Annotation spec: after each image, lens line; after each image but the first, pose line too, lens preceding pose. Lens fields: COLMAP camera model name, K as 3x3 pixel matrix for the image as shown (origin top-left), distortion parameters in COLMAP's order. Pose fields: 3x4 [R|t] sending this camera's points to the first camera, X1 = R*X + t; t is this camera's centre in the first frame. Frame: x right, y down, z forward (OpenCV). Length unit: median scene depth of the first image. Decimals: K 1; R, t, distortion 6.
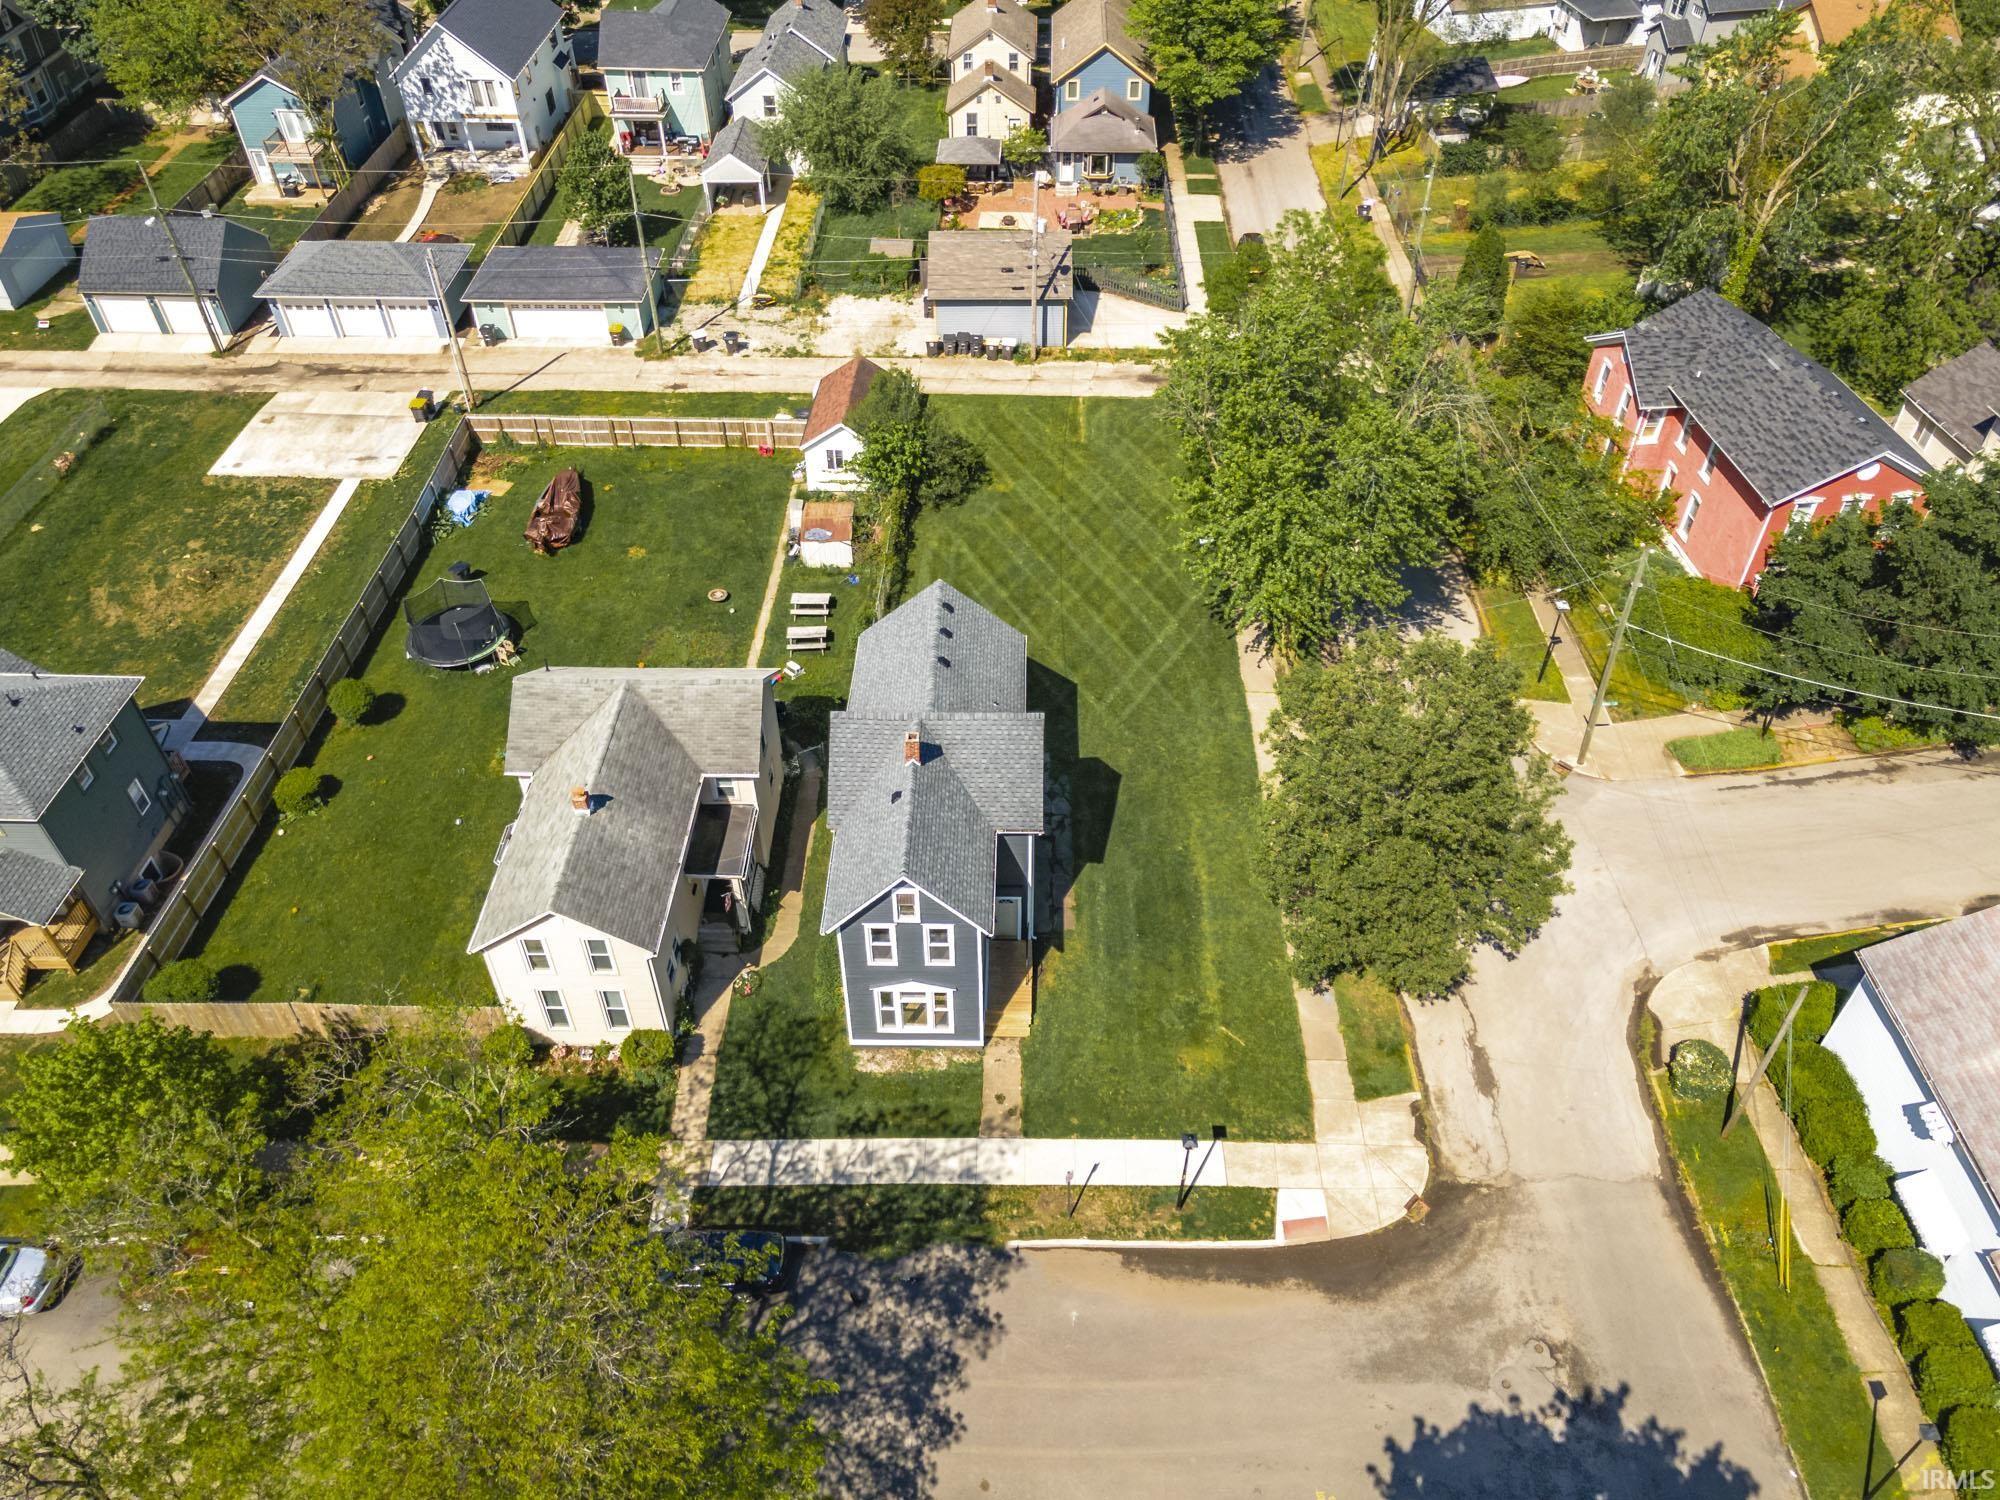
lens RADIAL K [[1458.9, 0, 995.5], [0, 1458.9, 737.7], [0, 0, 1]] dist [0.021417, 0.055408]
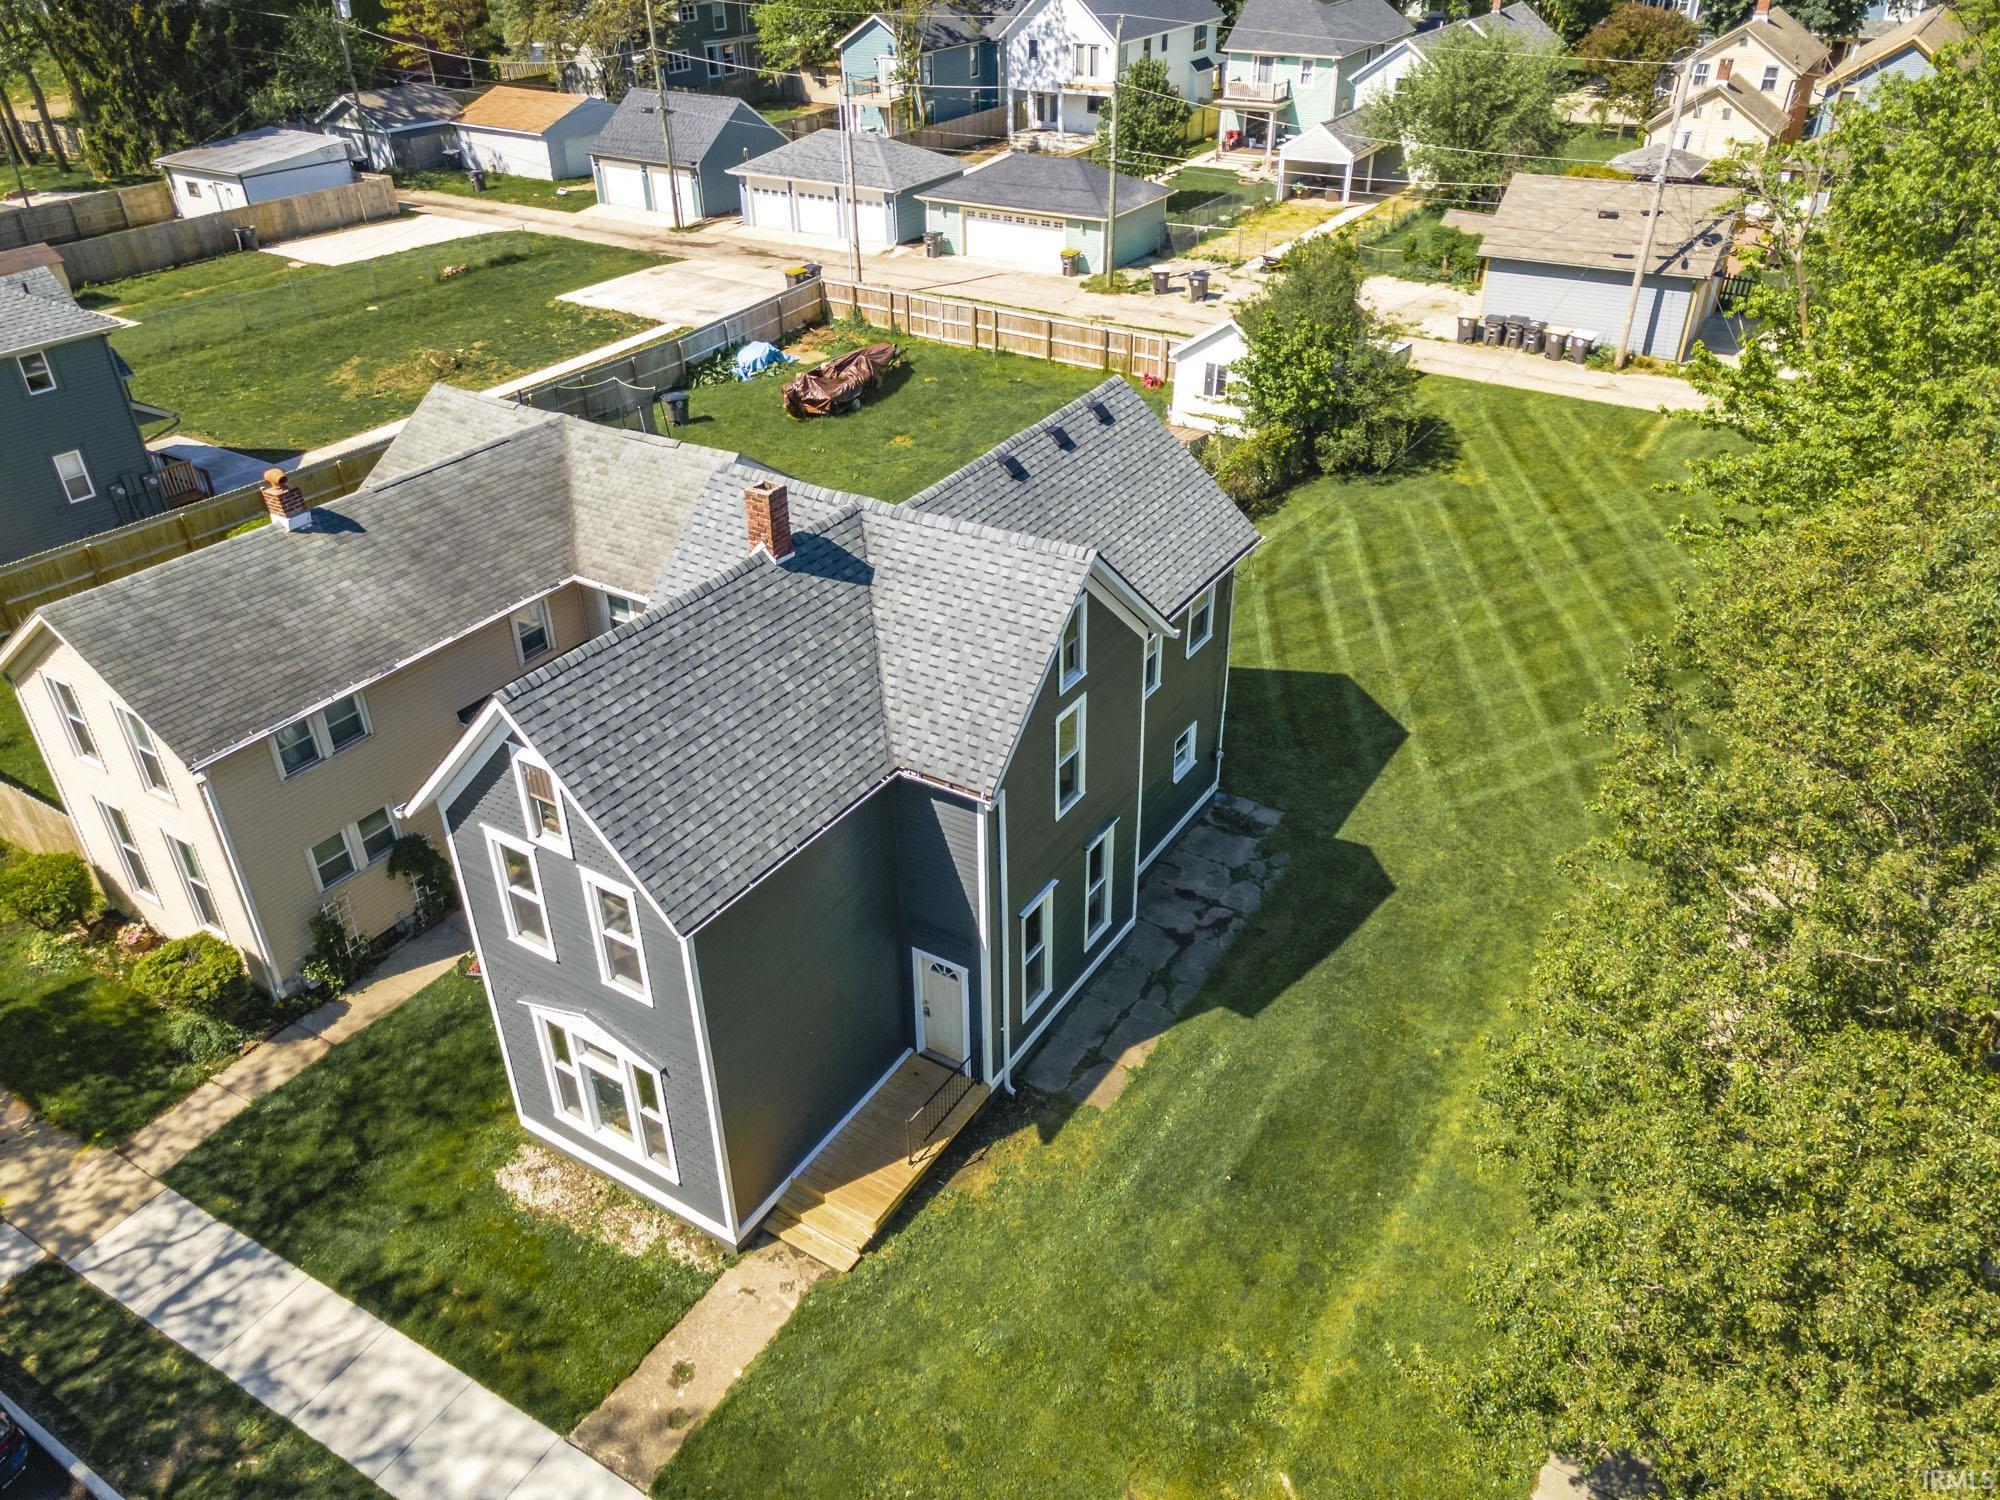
lens RADIAL K [[1458.9, 0, 995.5], [0, 1458.9, 737.7], [0, 0, 1]] dist [0.021417, 0.055408]
pose [[0.856505, 0.266750, -0.441865, 0.141990], [-0.339088, 0.936237, -0.092087, 0.056409], [0.389126, 0.228704, 0.892343, 0.408198]]
